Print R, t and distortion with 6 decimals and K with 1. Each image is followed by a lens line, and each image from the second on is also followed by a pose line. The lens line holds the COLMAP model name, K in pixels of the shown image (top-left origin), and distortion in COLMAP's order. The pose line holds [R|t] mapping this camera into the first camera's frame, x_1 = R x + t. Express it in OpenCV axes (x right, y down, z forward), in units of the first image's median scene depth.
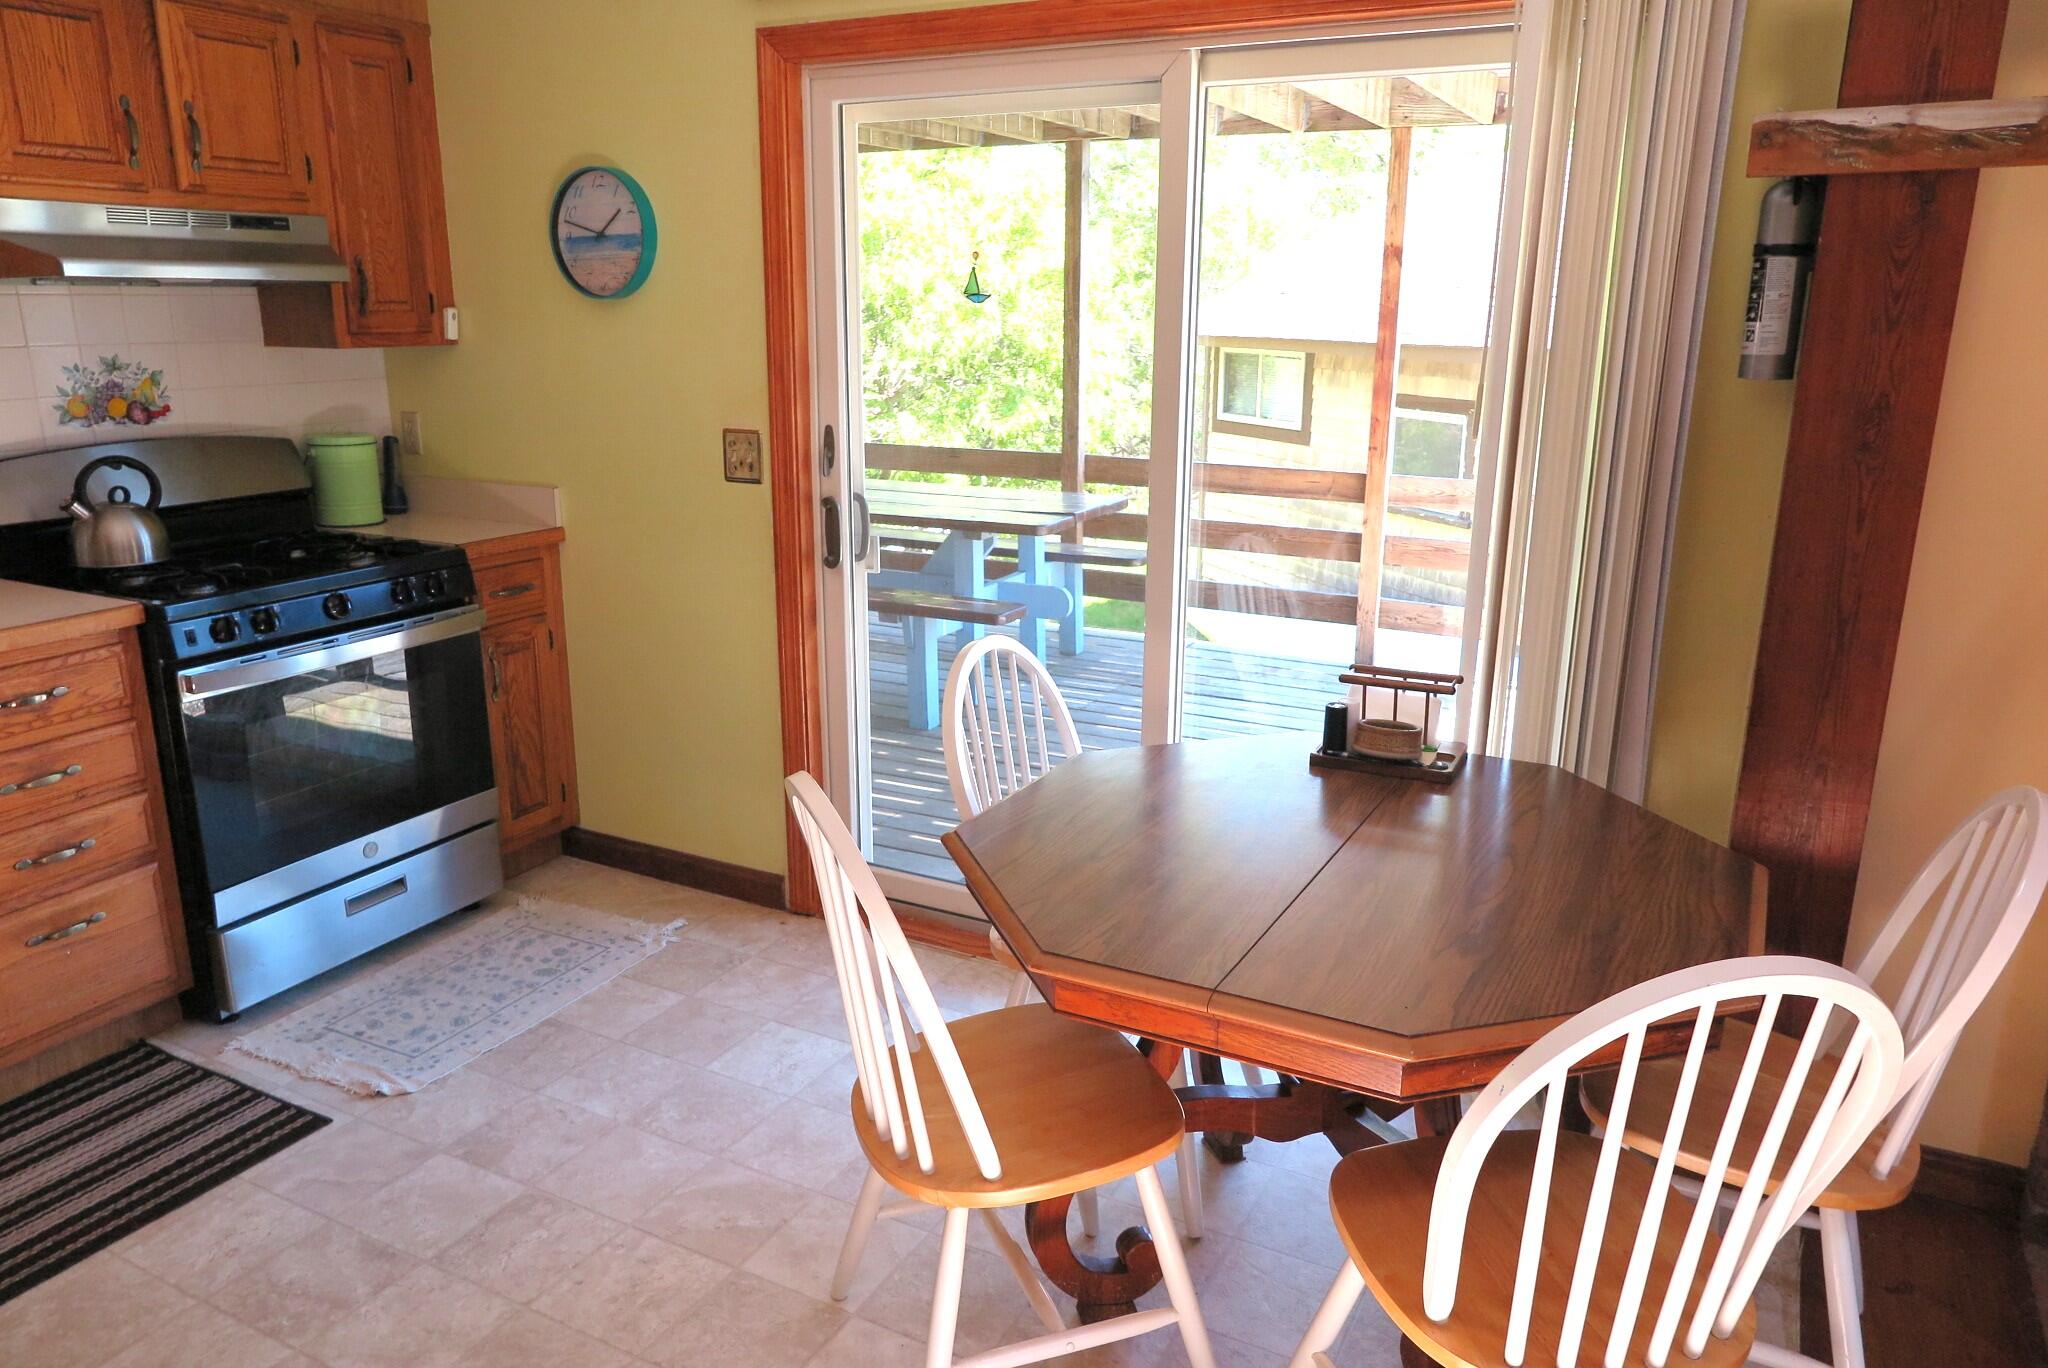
lens RADIAL K [[1417.4, 0, 1024.6], [0, 1417.4, 686.7], [0, 0, 1]] dist [-0.014332, 0.014952]
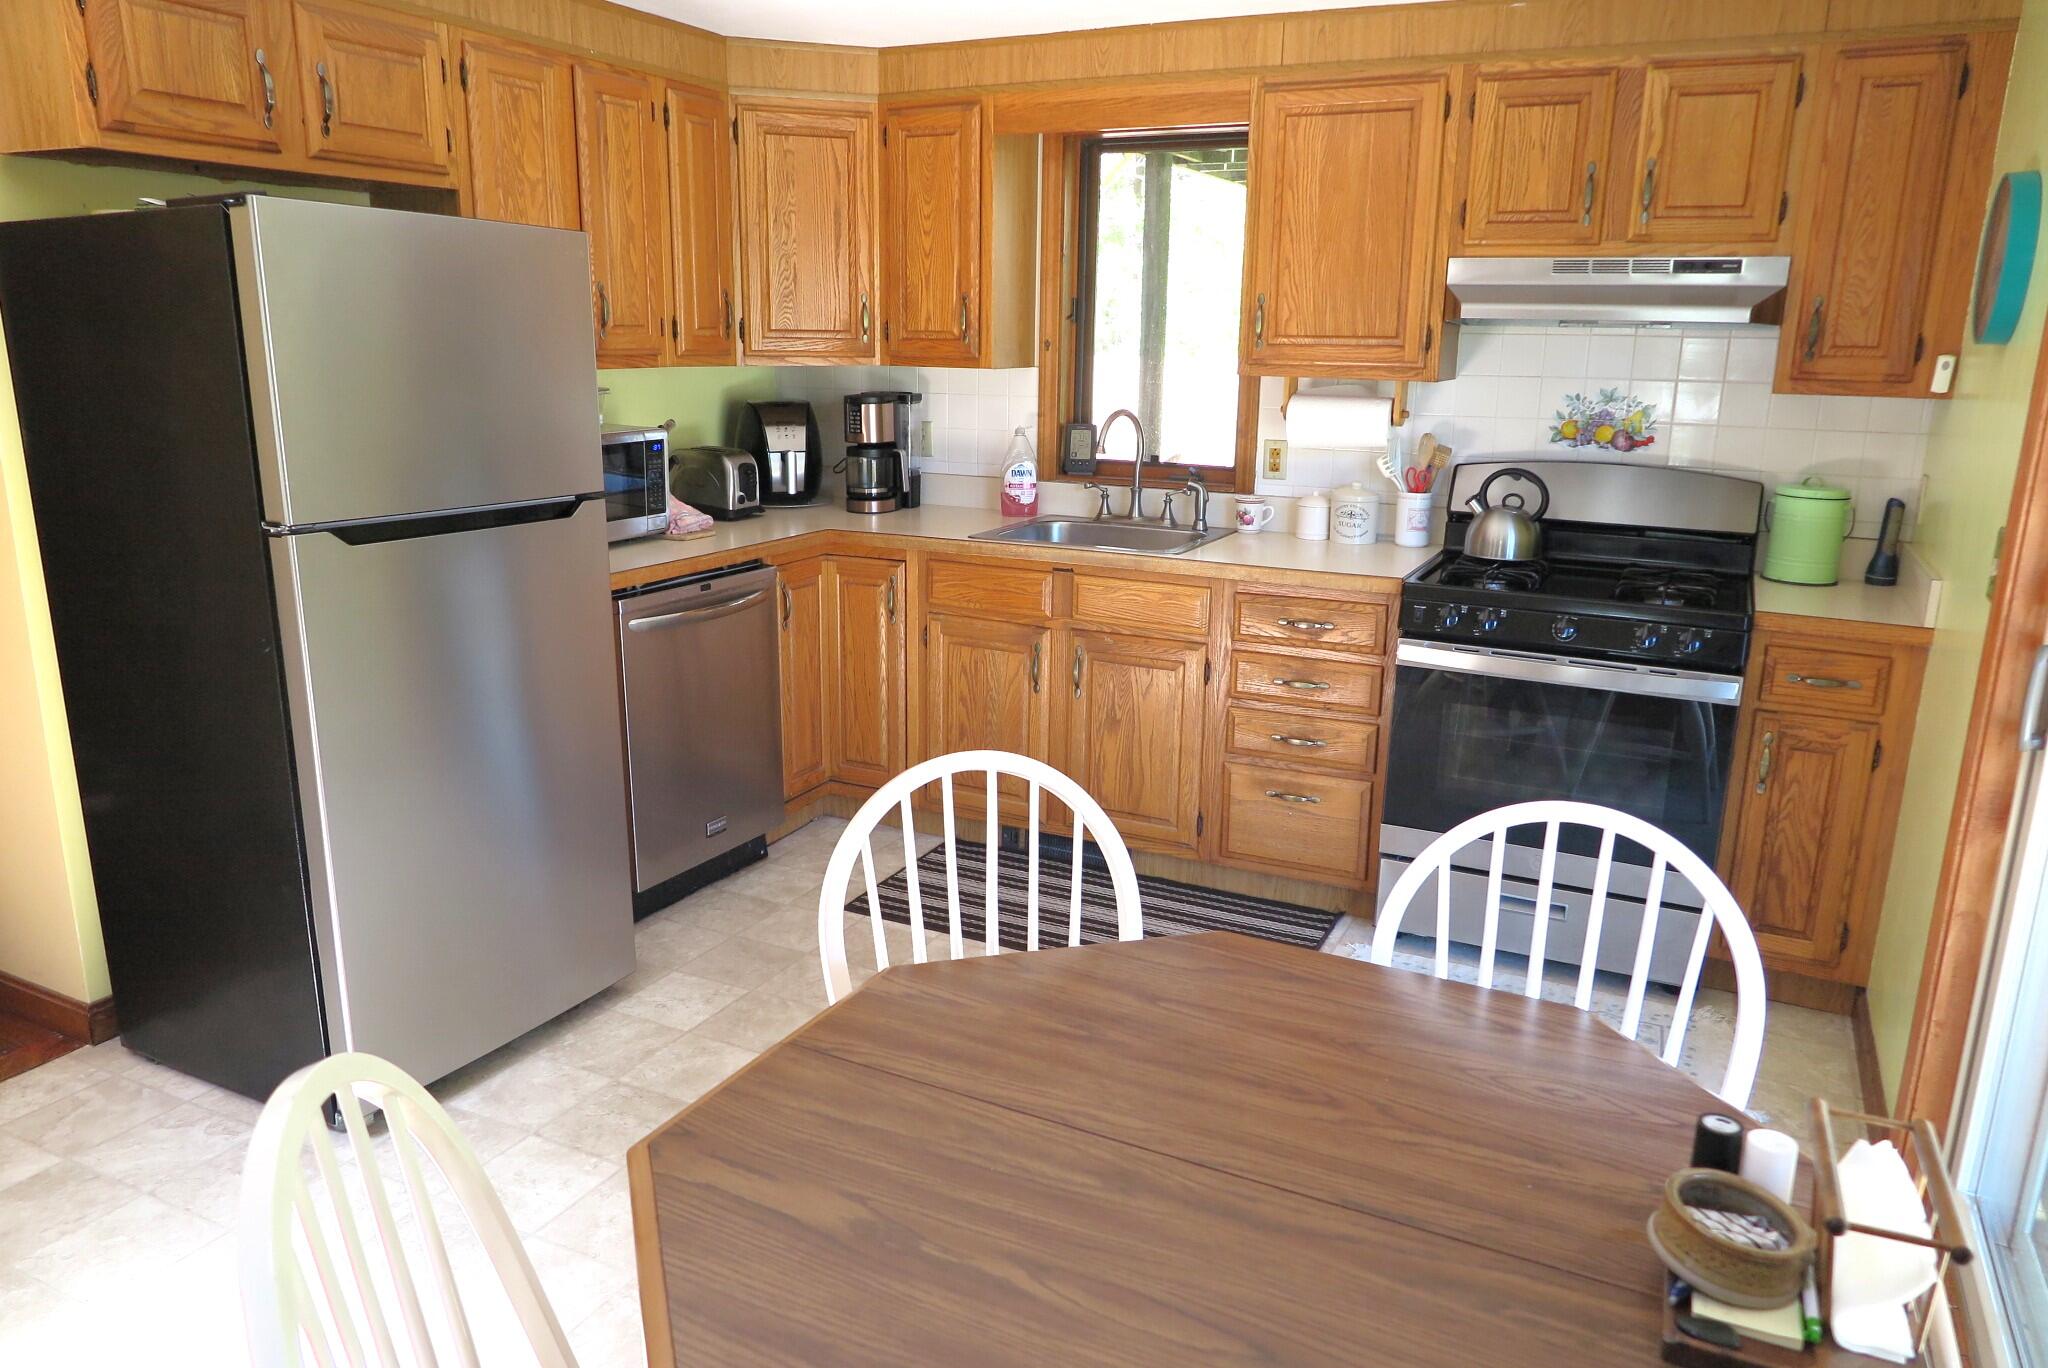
lens RADIAL K [[1417.4, 0, 1023.7], [0, 1417.4, 685.4], [0, 0, 1]] dist [-0.014332, 0.014952]
pose [[0.024847, 0.241839, -0.969998, 0.519440], [-0.281518, 0.932723, 0.225334, -0.137985], [0.959234, 0.267473, 0.091258, 0.518133]]
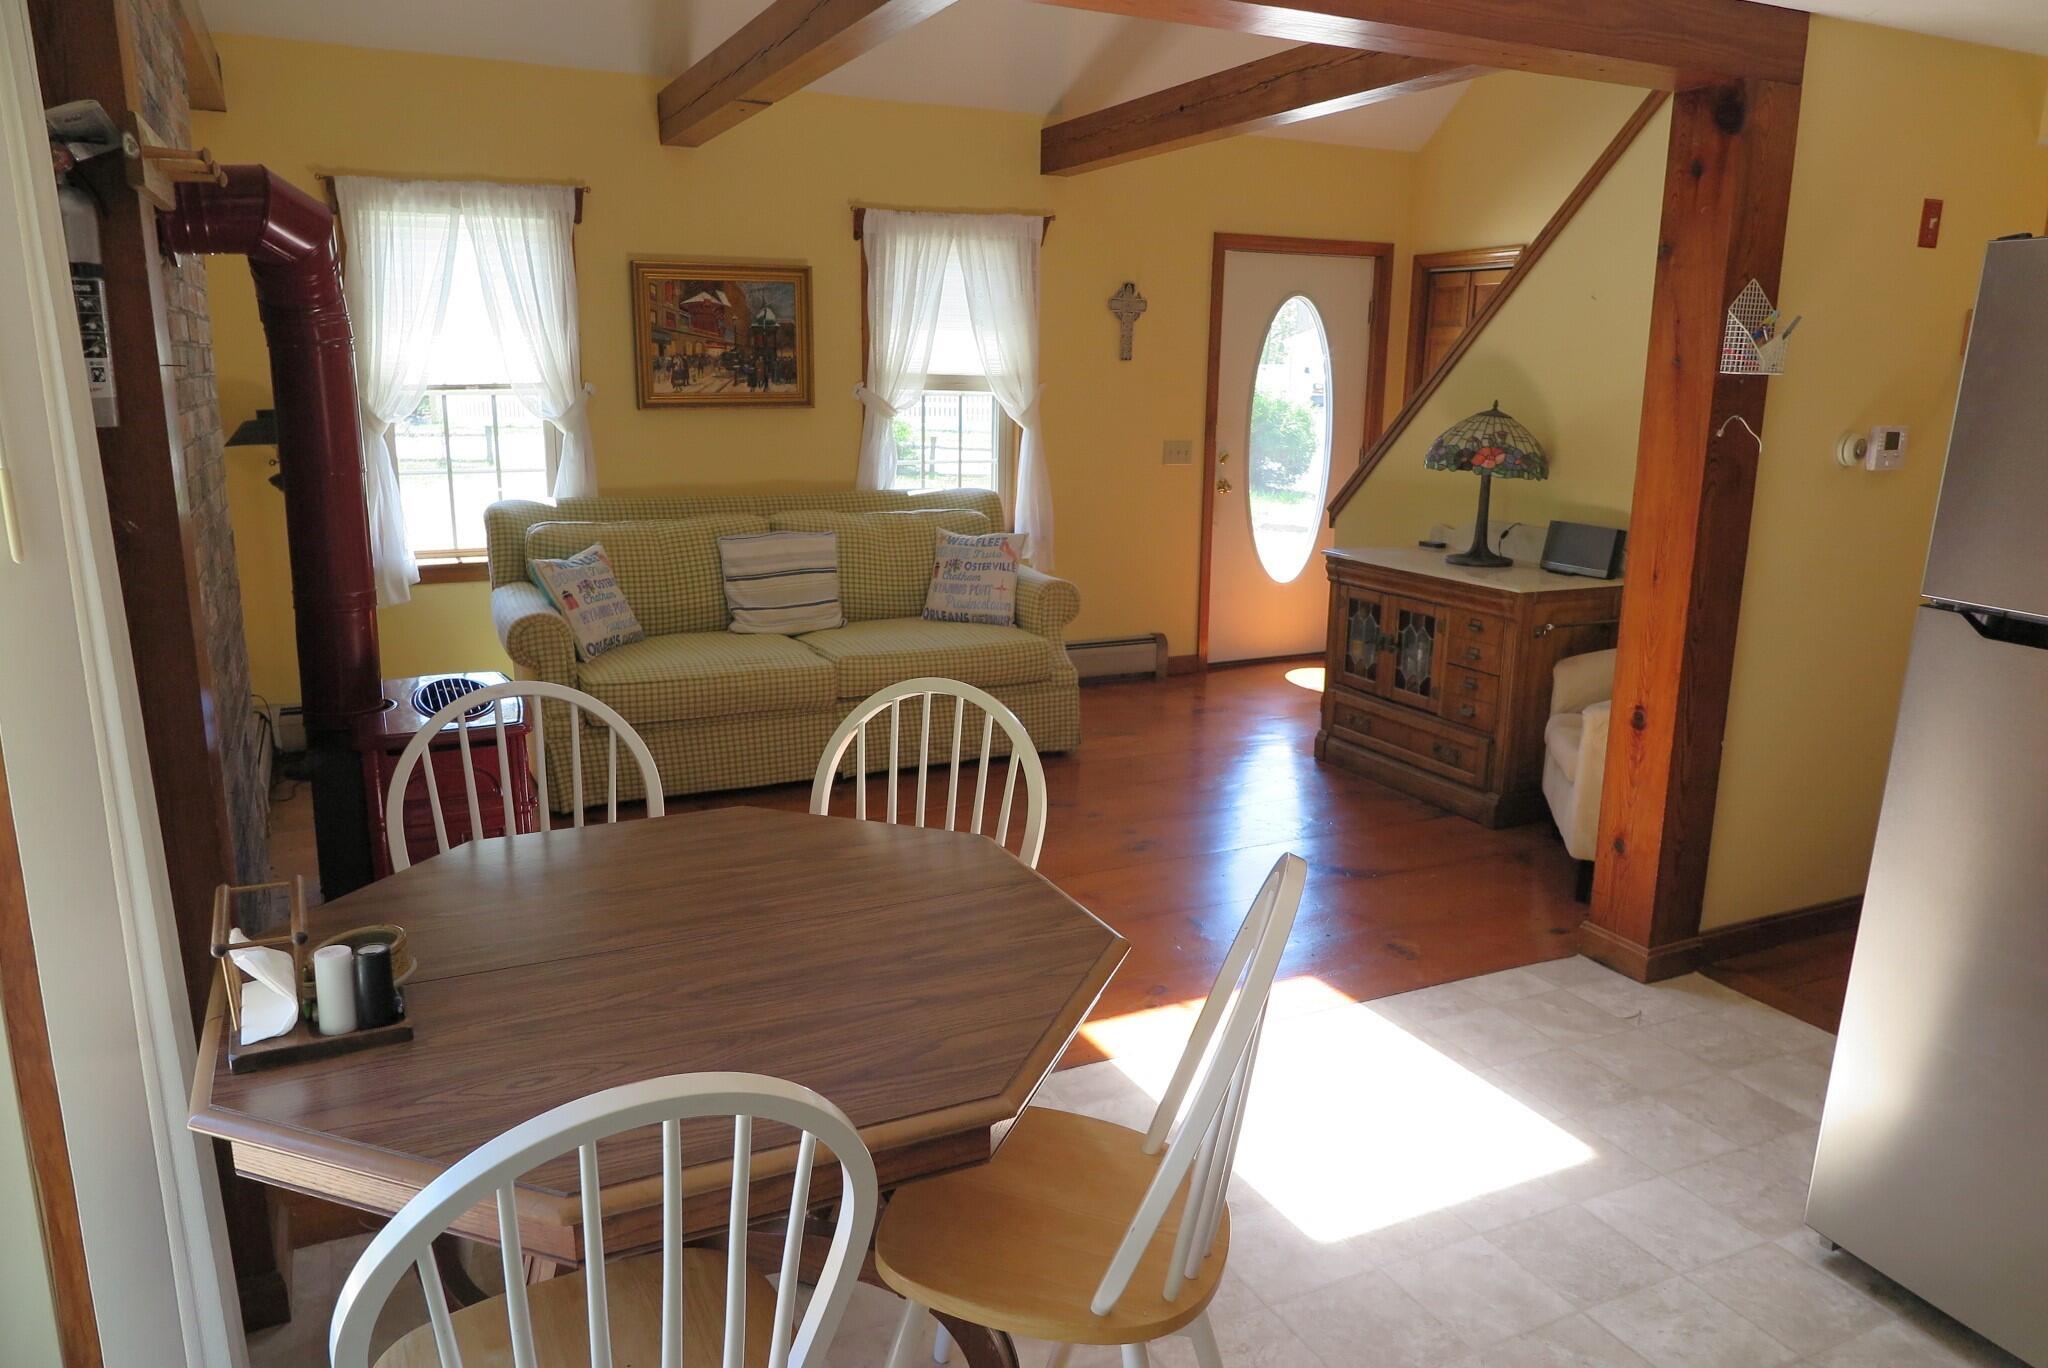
lens RADIAL K [[1417.4, 0, 1016.7], [0, 1417.4, 678.4], [0, 0, 1]] dist [-0.014332, 0.014952]
pose [[-0.803967, -0.137948, 0.578452, -0.302240], [0.147227, 0.896267, 0.418365, -0.257311], [-0.576161, 0.421516, -0.700259, 0.958167]]
